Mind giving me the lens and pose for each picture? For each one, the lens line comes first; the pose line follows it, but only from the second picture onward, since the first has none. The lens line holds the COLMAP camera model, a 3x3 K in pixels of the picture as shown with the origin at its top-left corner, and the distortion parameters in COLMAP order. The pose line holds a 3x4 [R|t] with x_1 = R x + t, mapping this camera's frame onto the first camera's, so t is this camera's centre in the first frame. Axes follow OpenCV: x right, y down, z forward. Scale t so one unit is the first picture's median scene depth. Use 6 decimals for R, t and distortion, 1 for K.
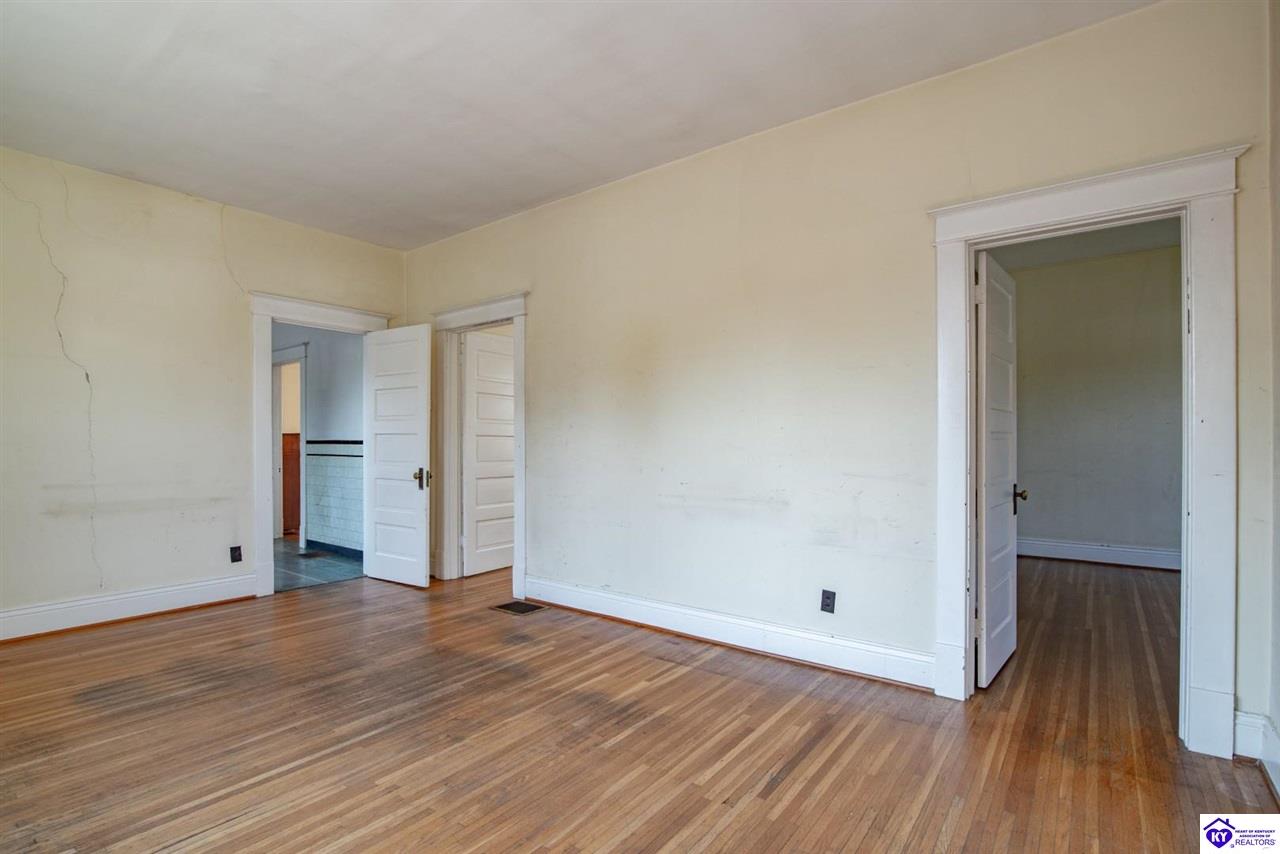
lens RADIAL K [[600.2, 0, 625.7], [0, 600.2, 443.9], [0, 0, 1]] dist [-0.003771, -0.000563]
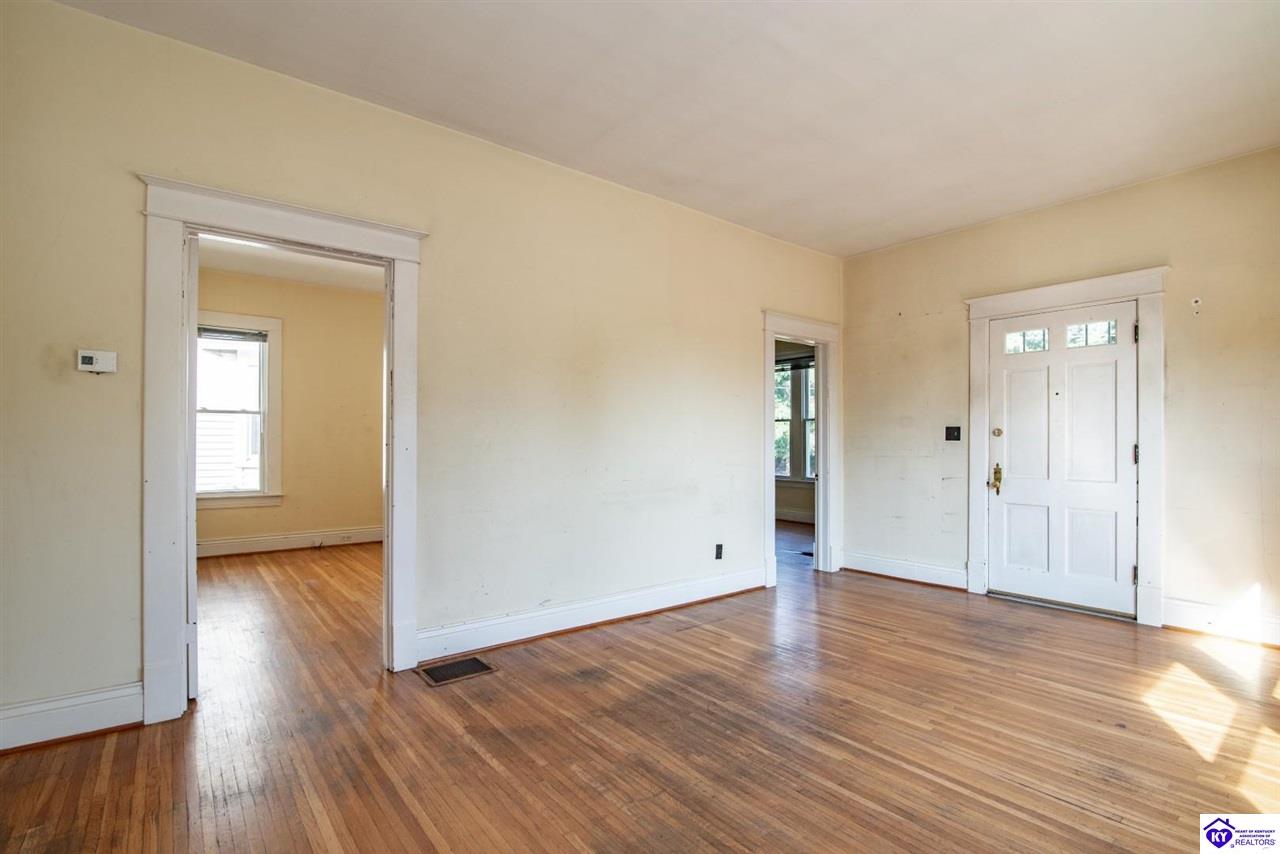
lens RADIAL K [[600.2, 0, 625.7], [0, 600.2, 443.9], [0, 0, 1]] dist [-0.003771, -0.000563]
pose [[0.236872, 0.003509, 0.971535, -1.085504], [-0.003141, 0.999991, -0.002846, 0.002700], [-0.971536, -0.002377, 0.236881, 0.826550]]
